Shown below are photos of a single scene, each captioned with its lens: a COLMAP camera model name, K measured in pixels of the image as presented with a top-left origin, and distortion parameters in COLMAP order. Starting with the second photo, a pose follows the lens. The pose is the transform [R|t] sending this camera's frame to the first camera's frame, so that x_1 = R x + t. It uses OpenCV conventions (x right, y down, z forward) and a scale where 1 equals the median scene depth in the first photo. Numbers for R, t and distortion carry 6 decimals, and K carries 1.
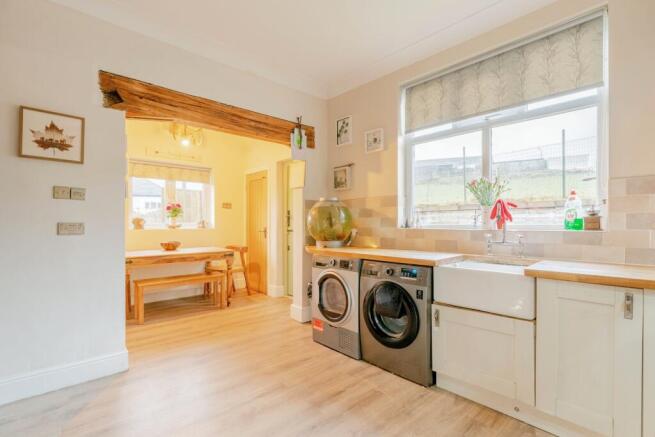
lens RADIAL K [[298.6, 0, 320.4], [0, 298.6, 219.4], [0, 0, 1]] dist [-0.034796, -0.000206]
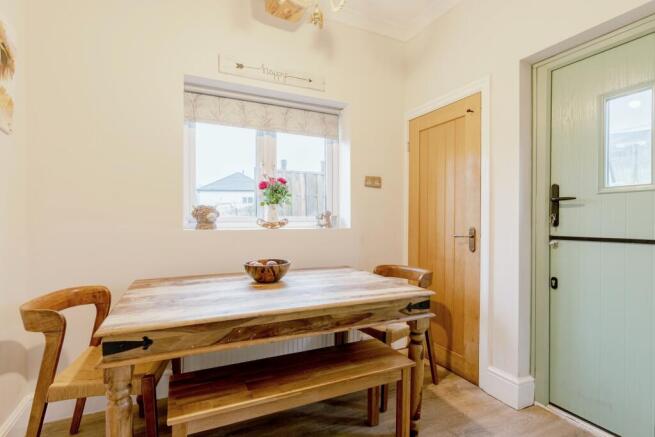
lens RADIAL K [[298.6, 0, 330.5], [0, 298.6, 219.2], [0, 0, 1]] dist [-0.034796, -0.000206]
pose [[0.967366, 0.004903, -0.253334, -0.277205], [-0.001229, 0.999892, 0.014661, 0.008763], [0.253379, -0.013872, 0.967268, 0.544509]]
